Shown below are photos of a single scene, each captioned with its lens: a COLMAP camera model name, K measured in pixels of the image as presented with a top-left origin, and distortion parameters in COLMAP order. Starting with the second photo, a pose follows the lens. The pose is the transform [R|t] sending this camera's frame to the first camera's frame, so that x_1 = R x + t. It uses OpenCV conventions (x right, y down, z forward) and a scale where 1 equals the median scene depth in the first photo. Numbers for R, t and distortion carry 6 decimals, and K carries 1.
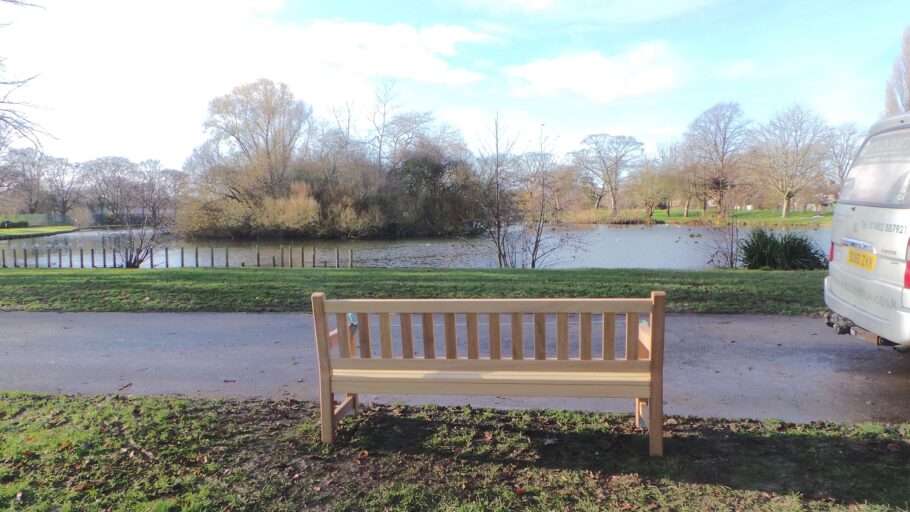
lens RADIAL K [[637.8, 0, 457.1], [0, 637.8, 254.5], [0, 0, 1]] dist [-0.005109, 0.012158]
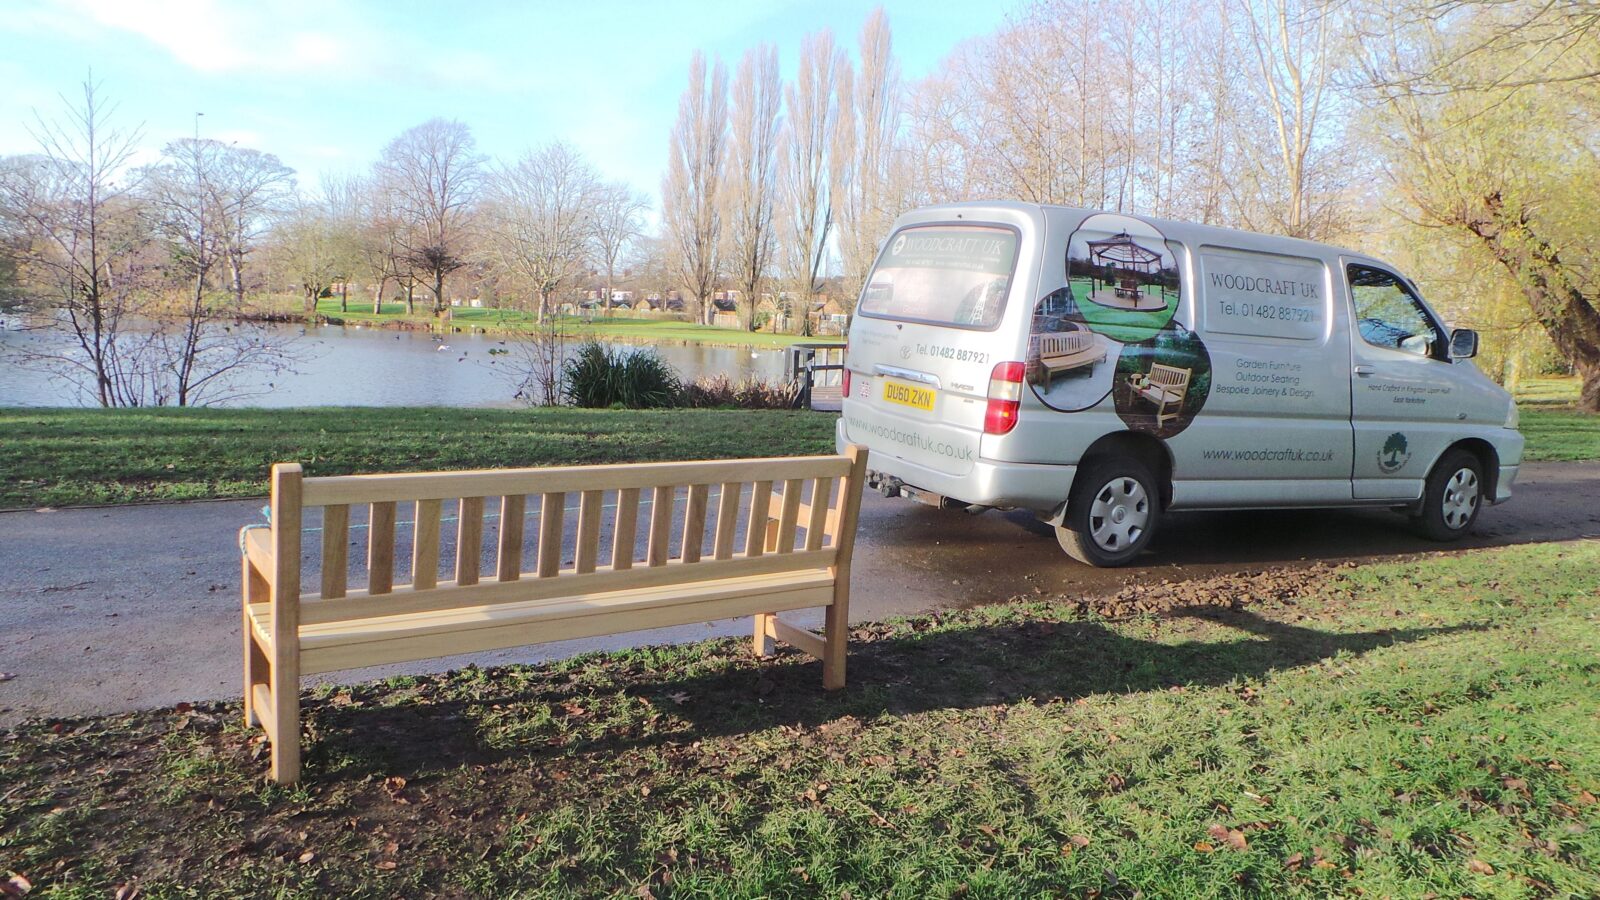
lens RADIAL K [[1121.4, 0, 804.3], [0, 1121.4, 453.7], [0, 0, 1]] dist [-0.005109, 0.012158]
pose [[0.745456, -0.028627, 0.665940, -0.193839], [-0.014773, 0.998122, 0.059443, -0.000496], [-0.666391, -0.054150, 0.743633, 0.060939]]
